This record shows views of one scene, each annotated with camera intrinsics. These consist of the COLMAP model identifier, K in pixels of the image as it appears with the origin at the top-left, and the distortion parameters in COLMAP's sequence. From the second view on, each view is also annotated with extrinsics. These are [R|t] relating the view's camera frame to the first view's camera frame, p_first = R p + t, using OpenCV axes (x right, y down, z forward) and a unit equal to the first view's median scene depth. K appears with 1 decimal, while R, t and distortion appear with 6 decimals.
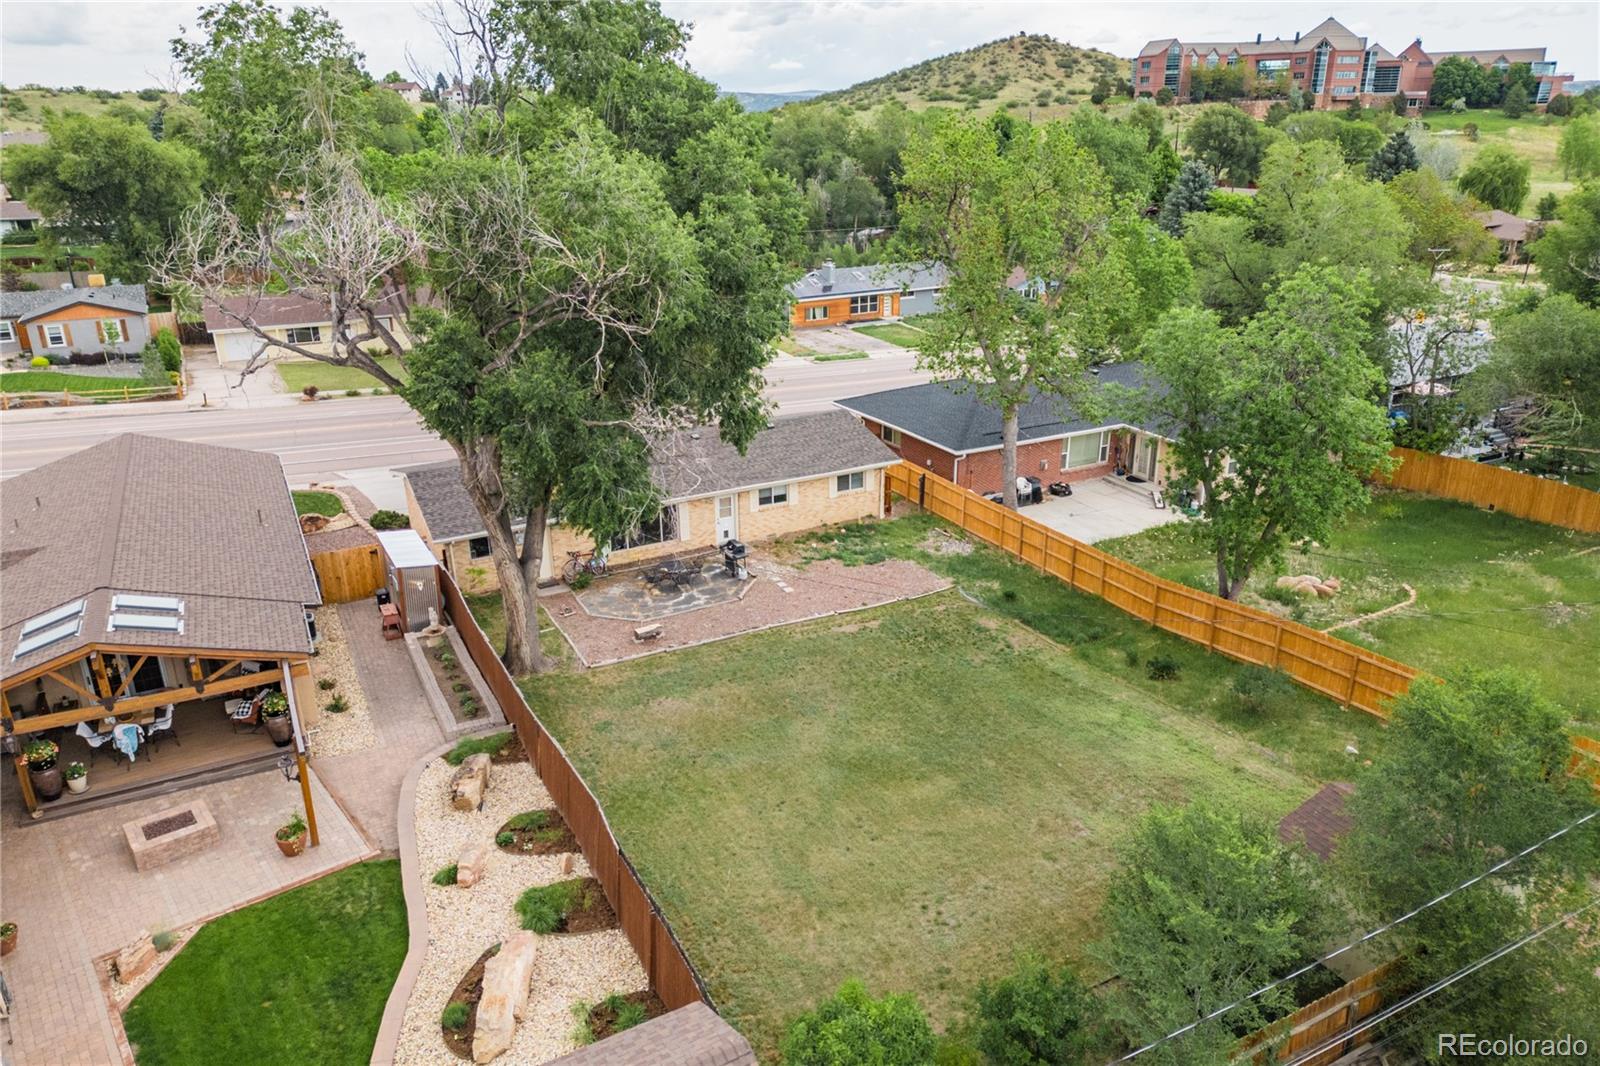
lens RADIAL K [[1112.2, 0, 803.7], [0, 1112.2, 533.4], [0, 0, 1]] dist [0.067824, -0.063176]
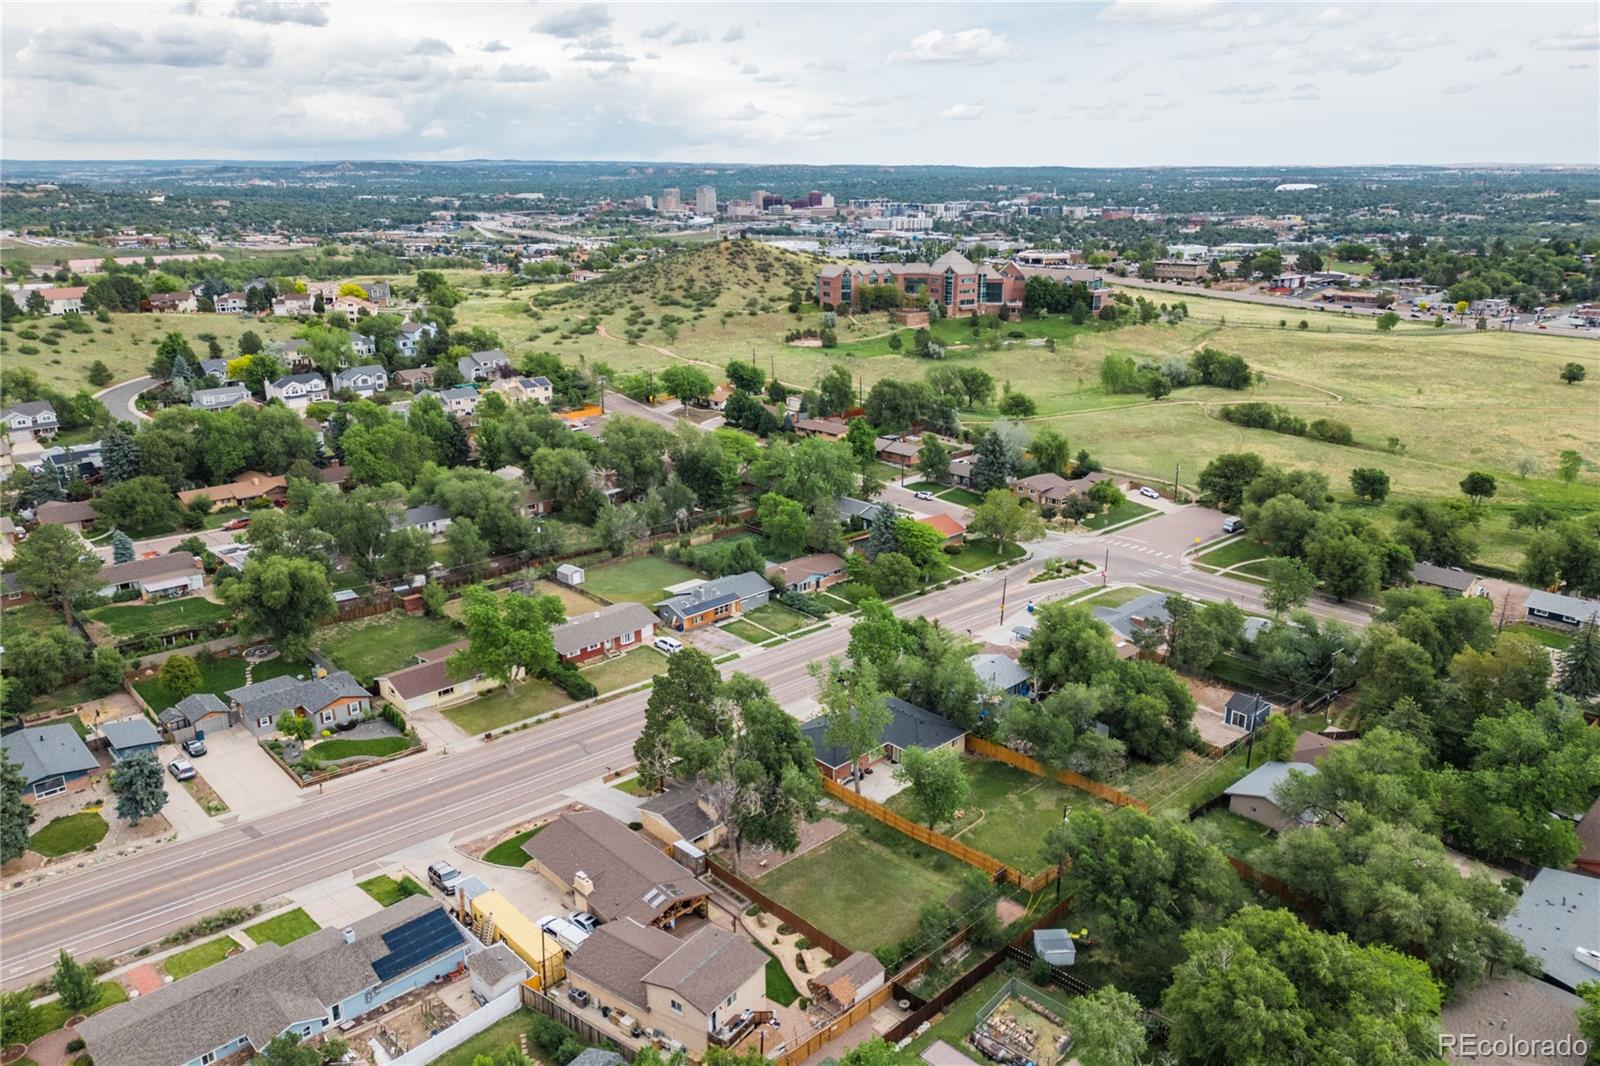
lens RADIAL K [[1112.2, 0, 797.6], [0, 1112.2, 538.1], [0, 0, 1]] dist [0.067824, -0.063176]
pose [[0.963570, -0.079836, 0.255262, -0.086366], [0.091853, 0.995140, -0.035492, -0.078156], [-0.251187, 0.057645, 0.966220, -0.236949]]
